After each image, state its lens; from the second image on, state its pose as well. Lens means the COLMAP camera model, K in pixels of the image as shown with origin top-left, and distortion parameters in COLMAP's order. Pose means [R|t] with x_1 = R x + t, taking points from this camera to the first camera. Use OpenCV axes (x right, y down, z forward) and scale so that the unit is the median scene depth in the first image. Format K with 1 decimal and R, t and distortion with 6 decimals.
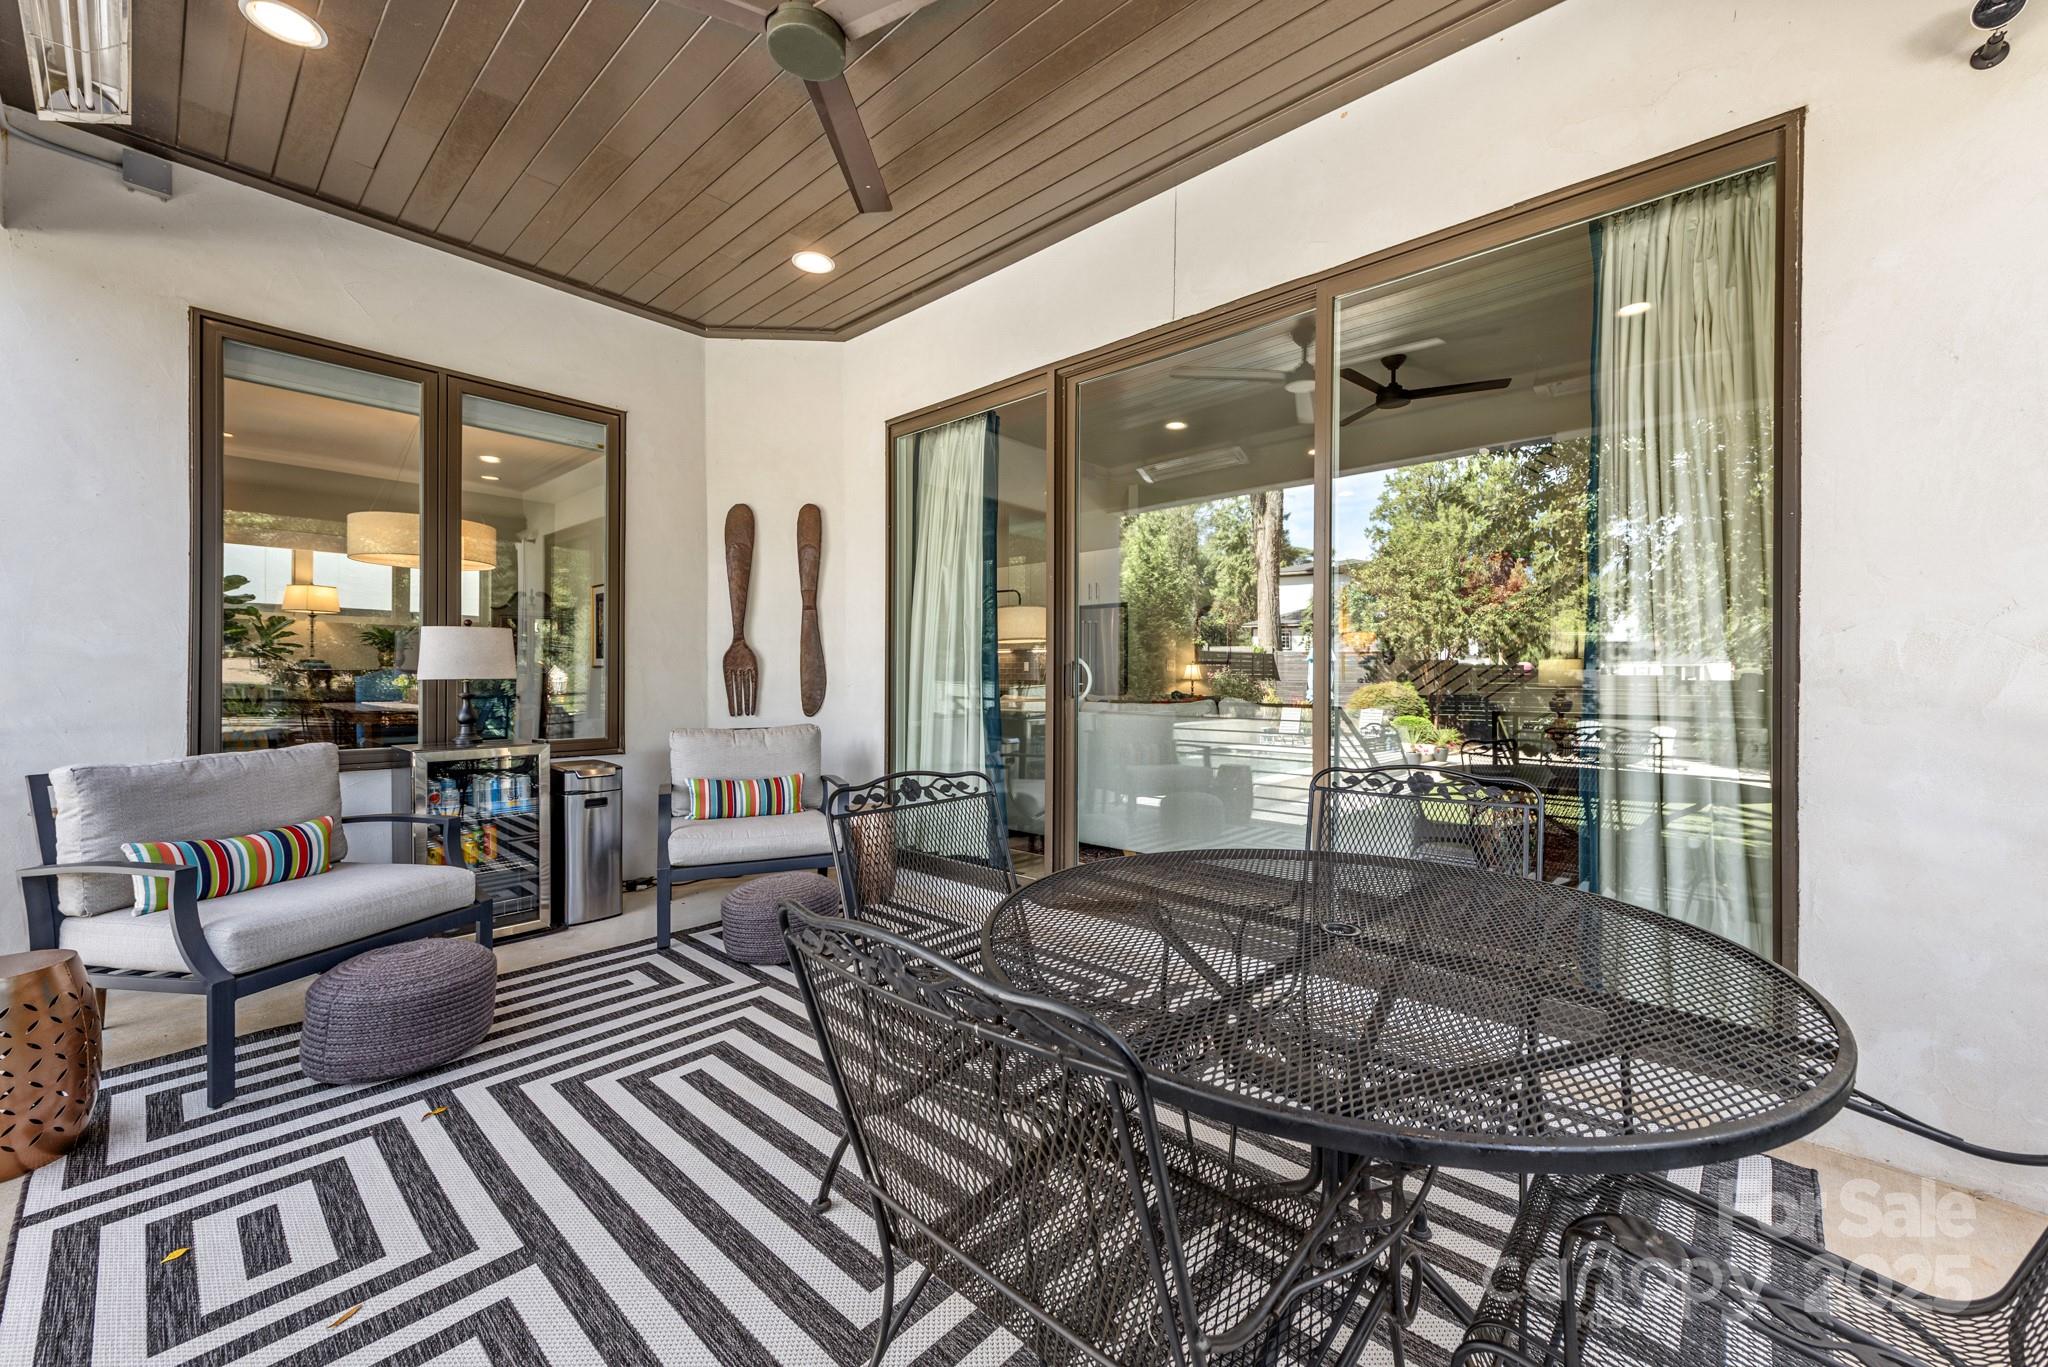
lens RADIAL K [[798.7, 0, 1036.9], [0, 798.7, 674.1], [0, 0, 1]] dist [0.011361, -0.000485]
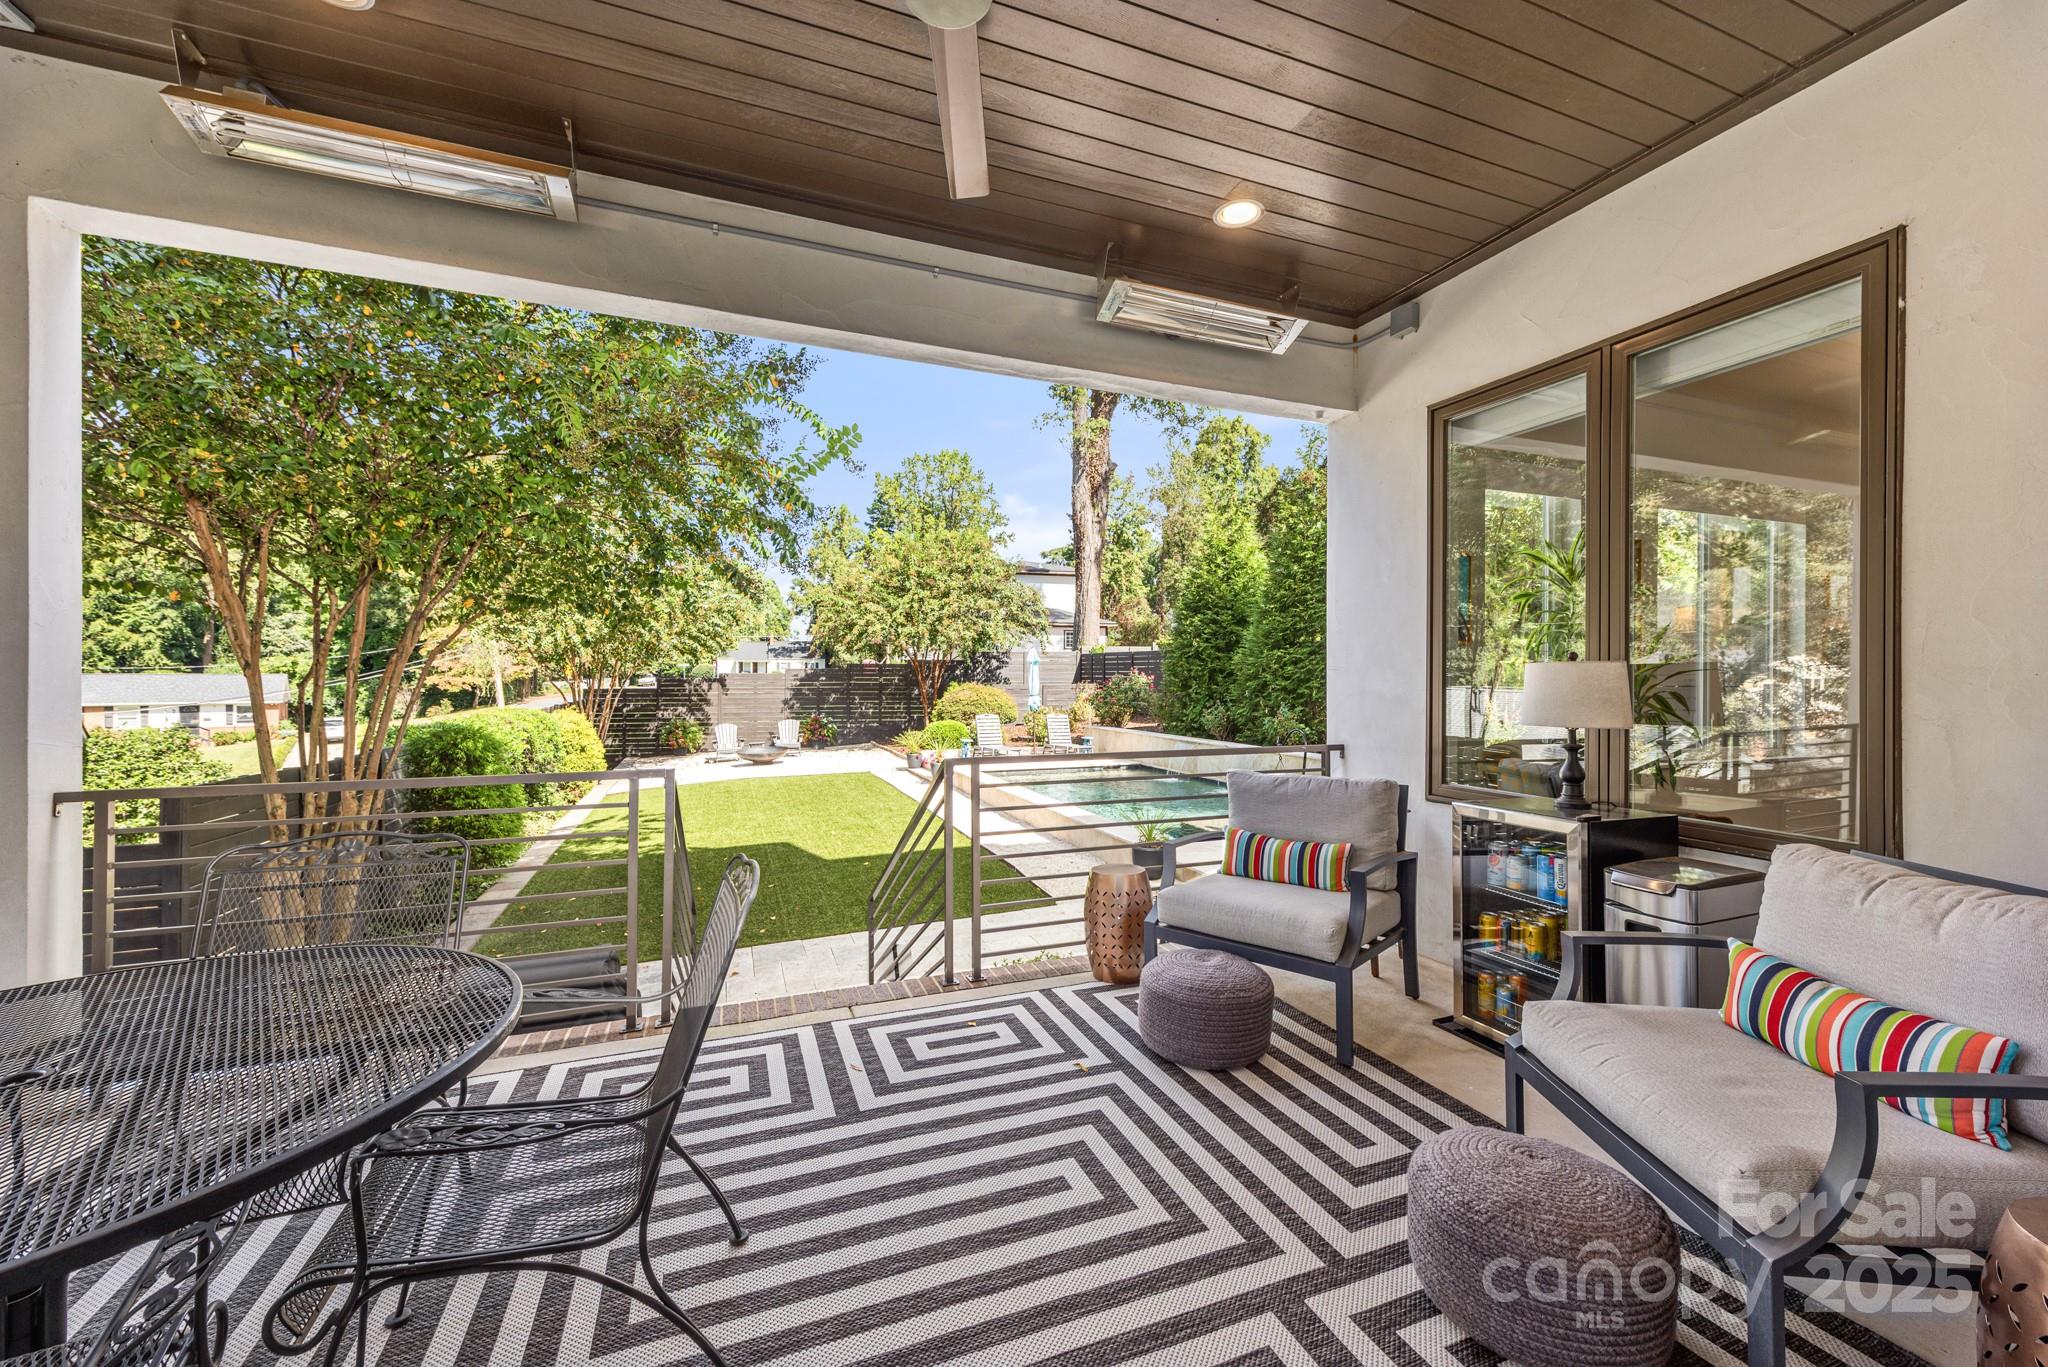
lens RADIAL K [[798.7, 0, 1036.6], [0, 798.7, 685.4], [0, 0, 1]] dist [0.011361, -0.000485]
pose [[-0.443230, -0.004816, -0.896395, 0.385191], [-0.007983, 0.999967, -0.001425, -0.047236], [0.896372, 0.006525, -0.443254, 1.398412]]
